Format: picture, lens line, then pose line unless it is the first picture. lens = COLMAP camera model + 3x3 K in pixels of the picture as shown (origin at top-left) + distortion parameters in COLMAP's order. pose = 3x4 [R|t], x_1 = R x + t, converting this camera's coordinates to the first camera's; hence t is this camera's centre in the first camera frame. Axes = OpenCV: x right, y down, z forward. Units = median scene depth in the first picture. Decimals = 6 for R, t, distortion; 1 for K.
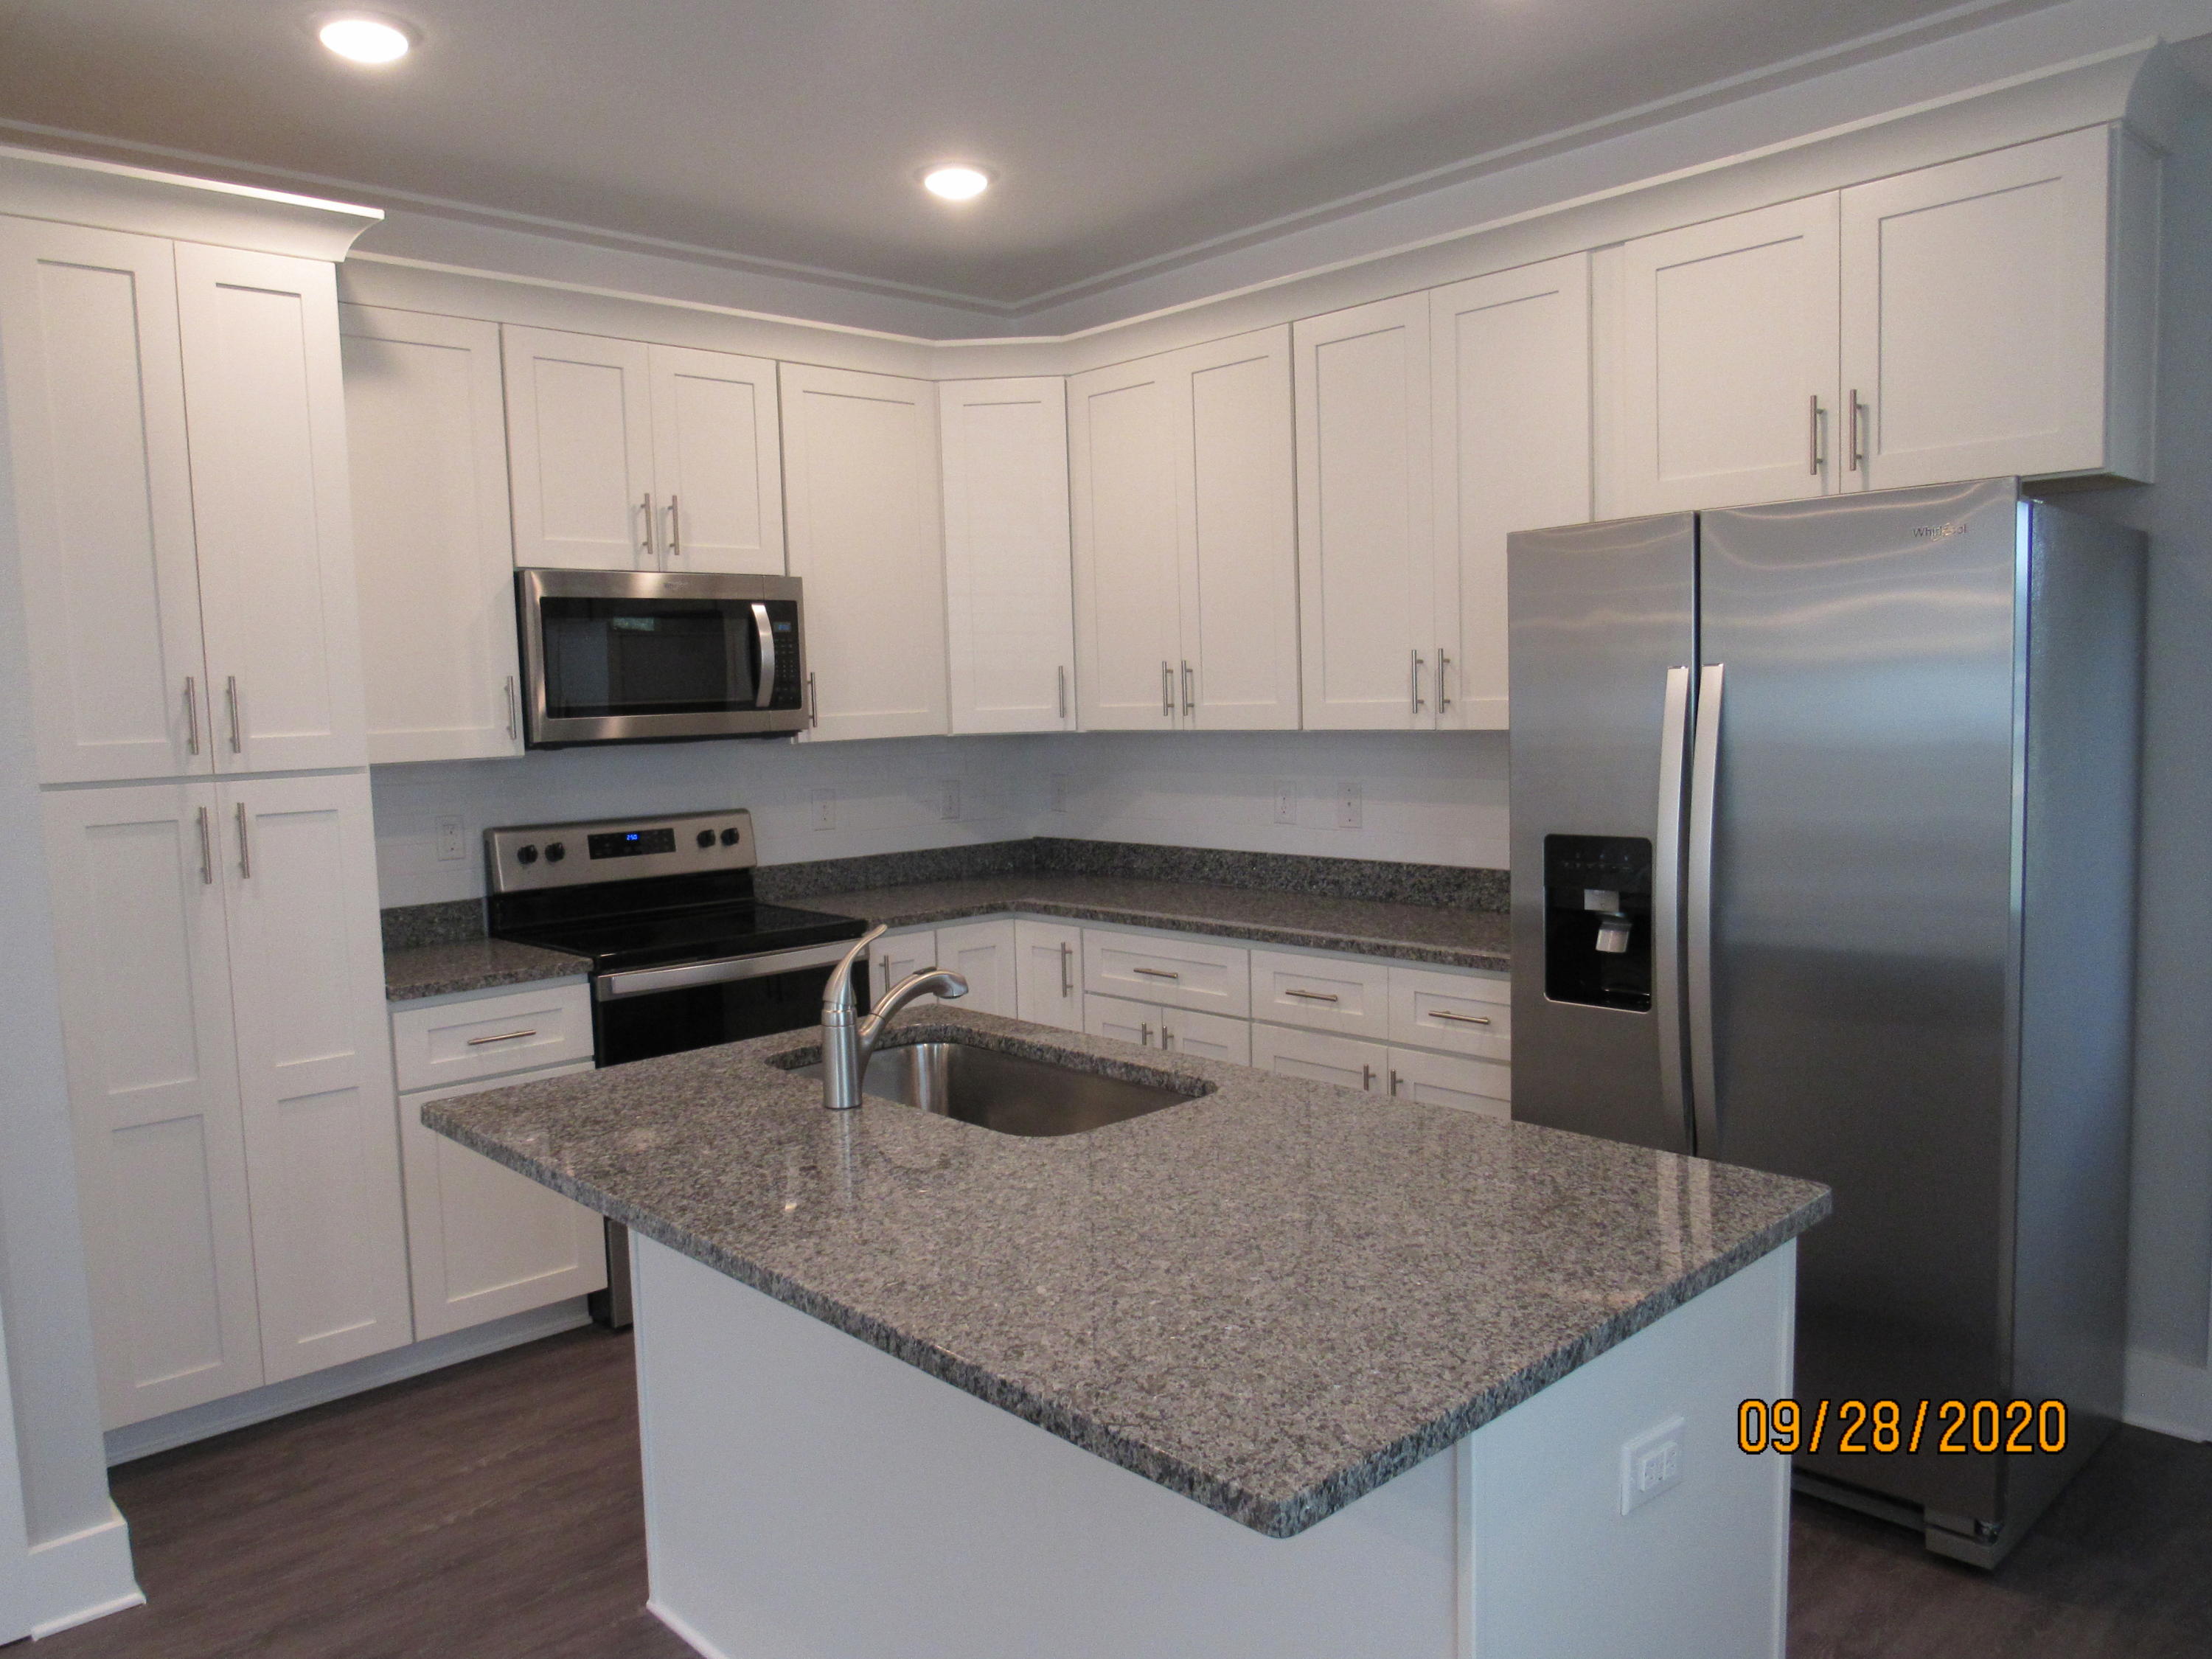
lens RADIAL K [[1573.4, 0, 1098.3], [0, 1573.4, 834.1], [0, 0, 1]] dist [-0.085852, 0.045824]
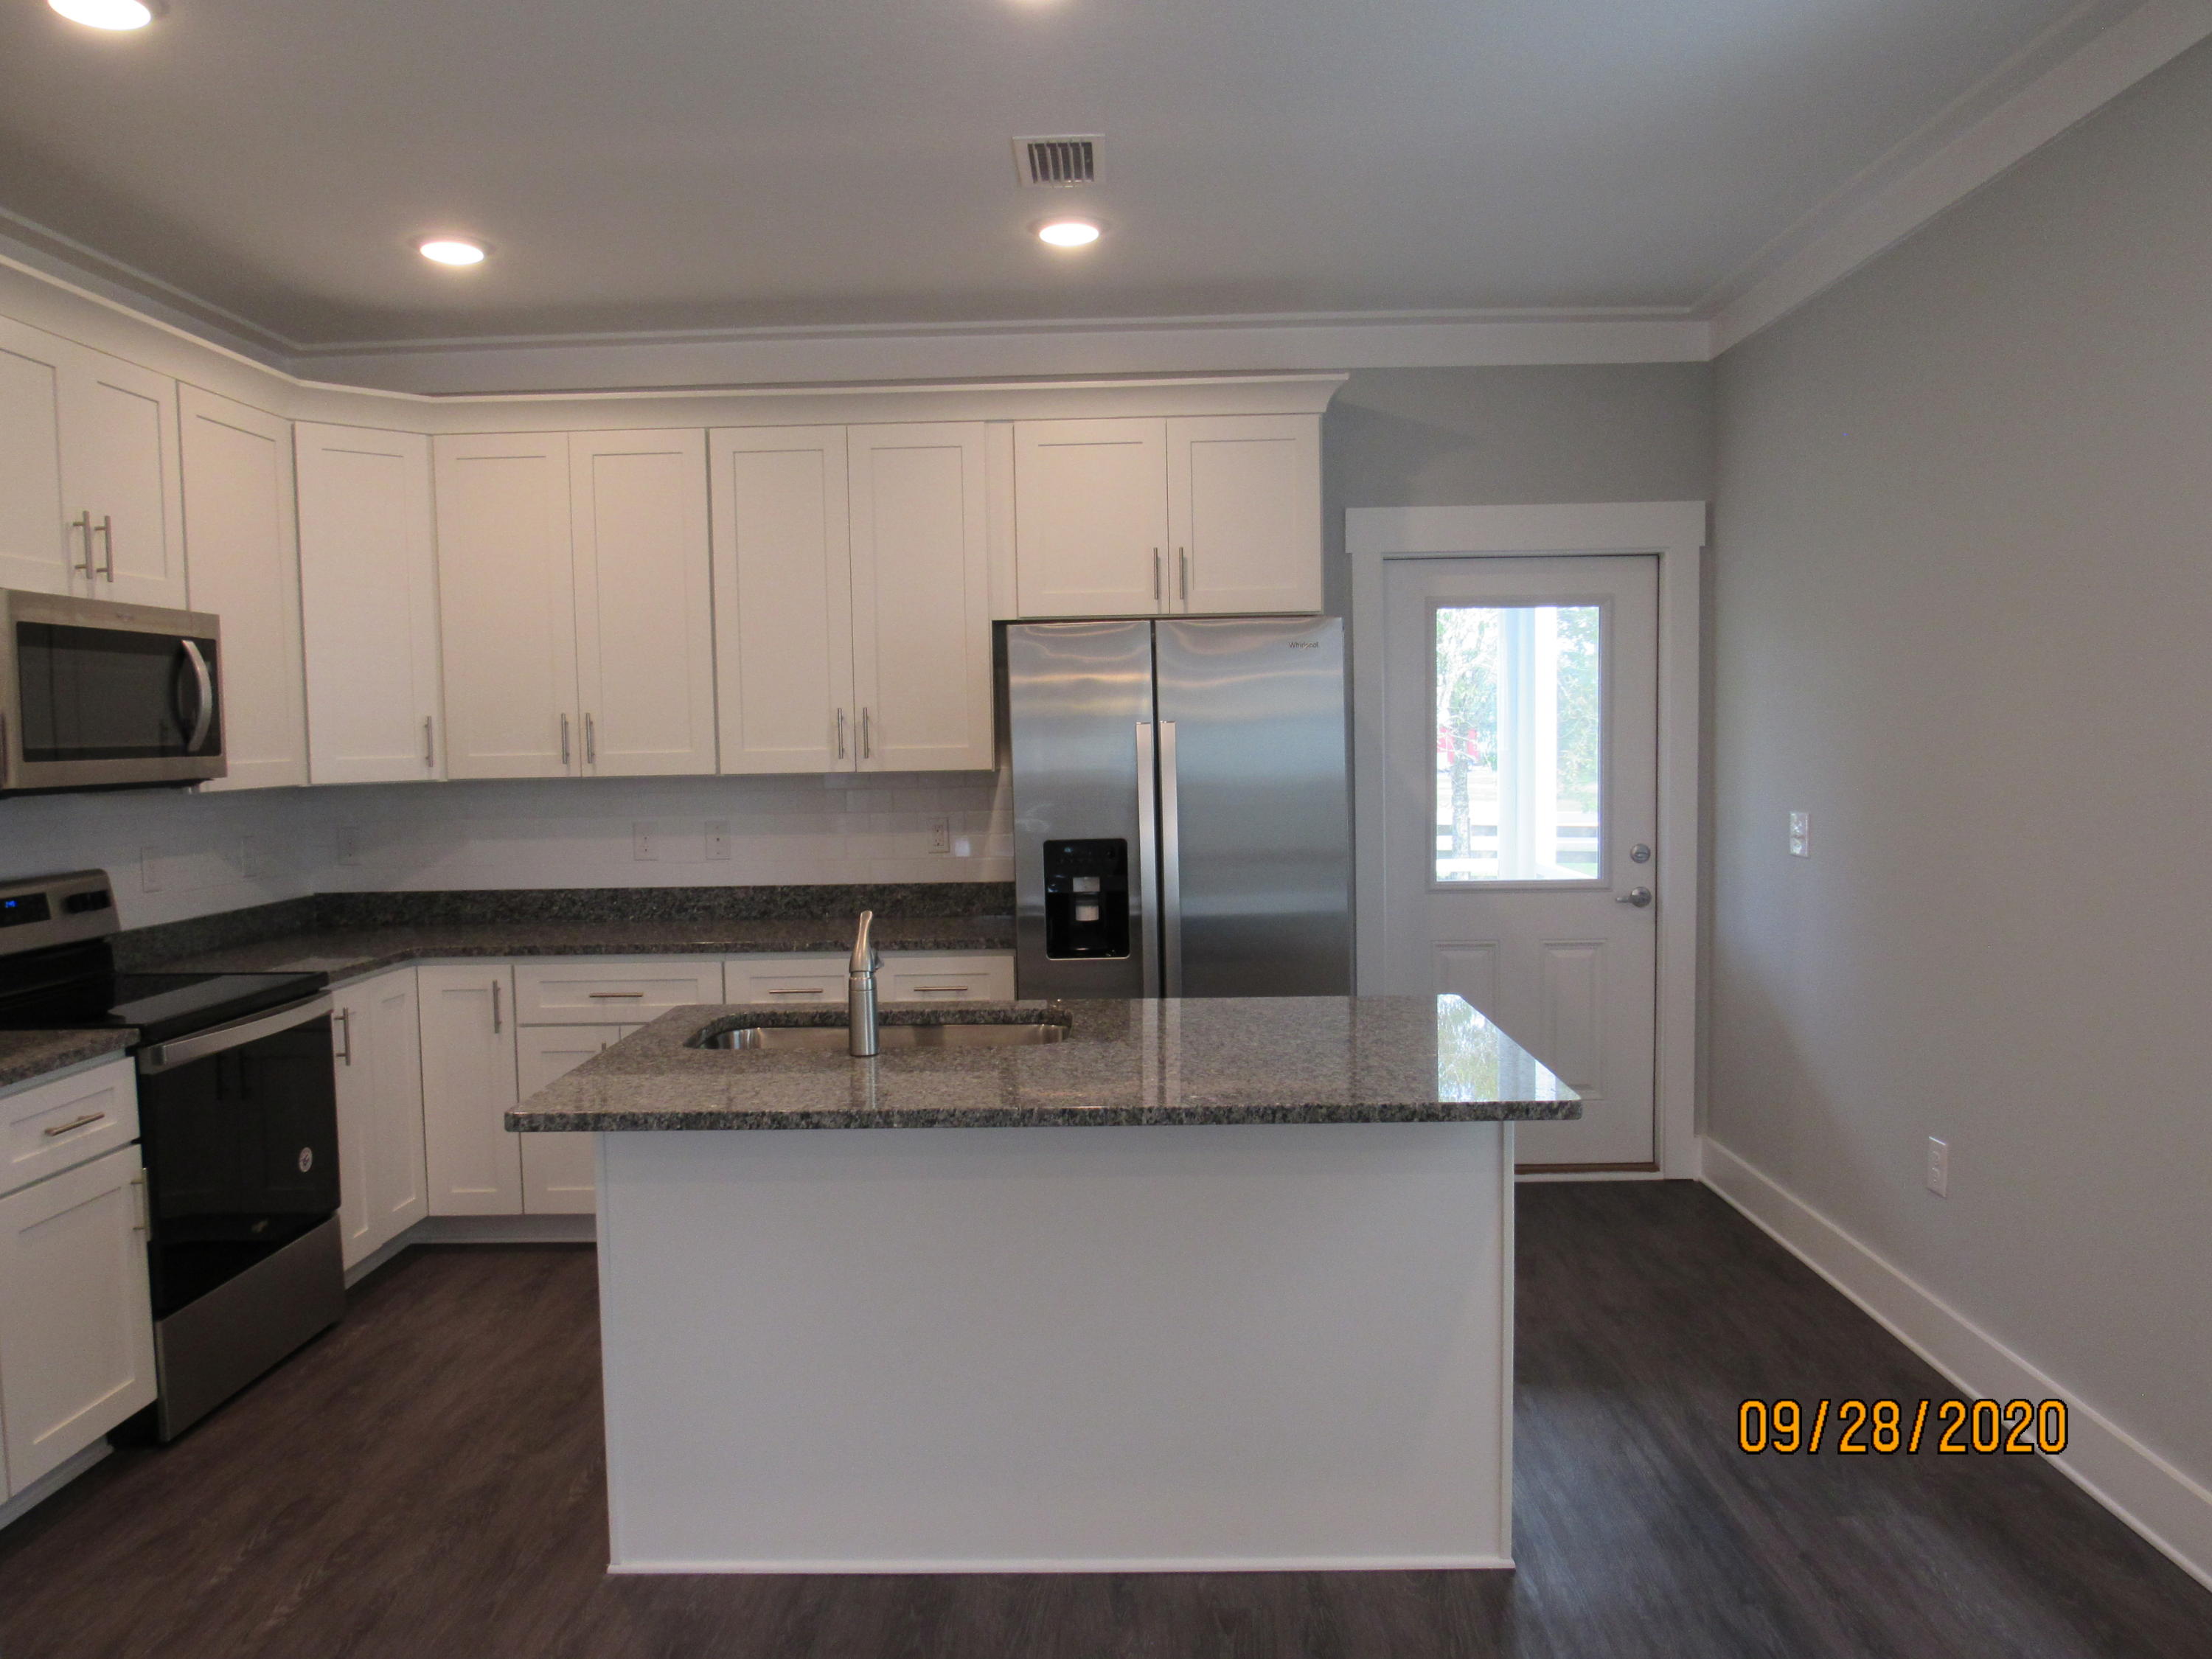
lens RADIAL K [[1573.4, 0, 1098.3], [0, 1573.4, 834.1], [0, 0, 1]] dist [-0.085852, 0.045824]
pose [[0.691913, -0.028741, 0.721408, -0.500535], [0.061873, 0.997892, -0.019587, 0.017667], [-0.719325, 0.058188, 0.692233, -0.008849]]
